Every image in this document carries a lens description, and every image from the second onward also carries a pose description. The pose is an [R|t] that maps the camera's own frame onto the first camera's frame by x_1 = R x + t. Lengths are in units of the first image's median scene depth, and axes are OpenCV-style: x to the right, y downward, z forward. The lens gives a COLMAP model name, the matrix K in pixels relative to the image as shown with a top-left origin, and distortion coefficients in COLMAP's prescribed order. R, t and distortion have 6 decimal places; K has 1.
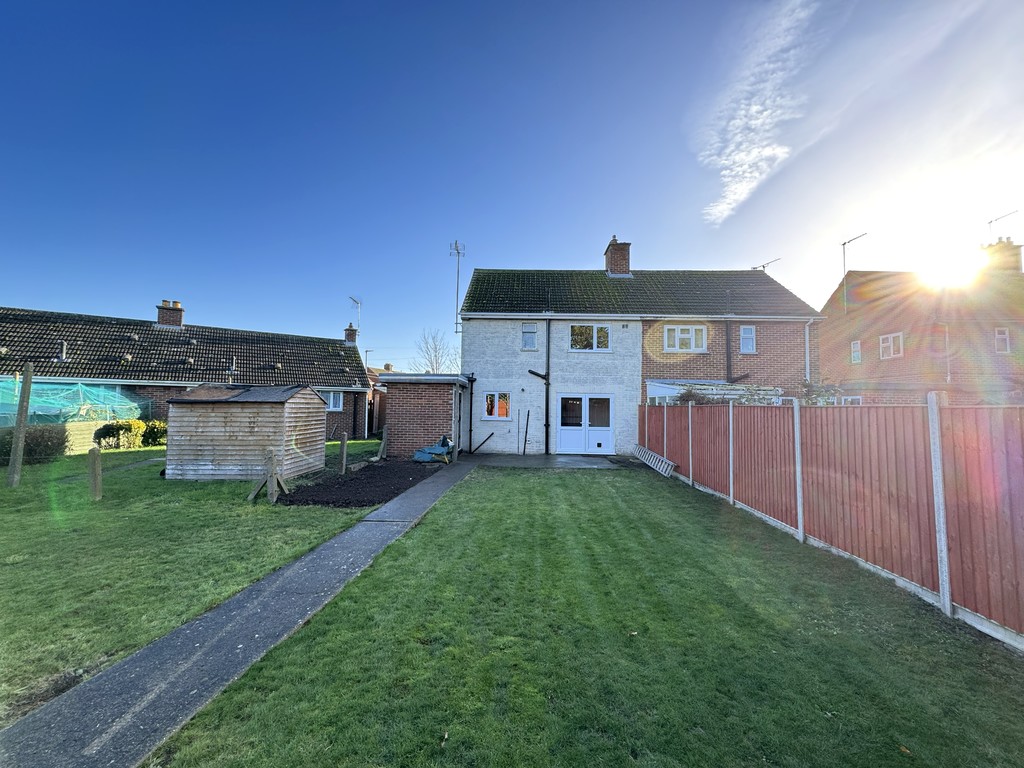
lens RADIAL K [[408.6, 0, 513.2], [0, 408.6, 383.2], [0, 0, 1]] dist [-0.001462, -0.000070]
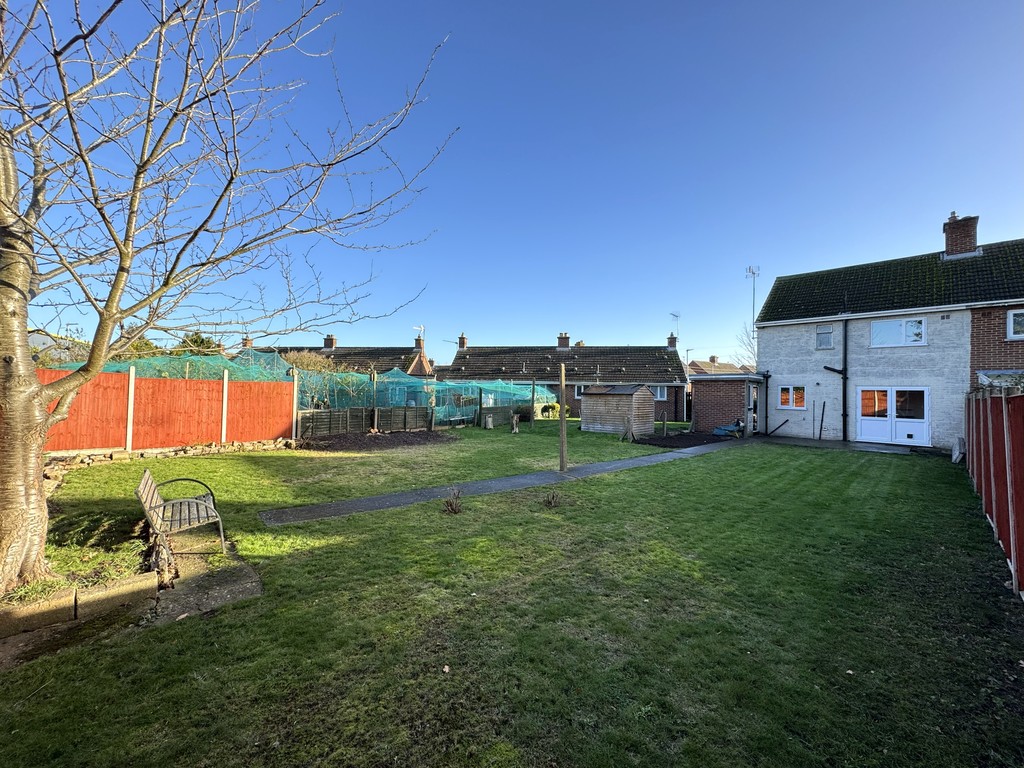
lens RADIAL K [[408.6, 0, 513.2], [0, 408.6, 383.2], [0, 0, 1]] dist [-0.001462, -0.000070]
pose [[0.720258, -0.015954, -0.693523, 0.203795], [0.030932, 0.999480, 0.009133, -0.022381], [0.693017, -0.028030, 0.720376, -0.428750]]
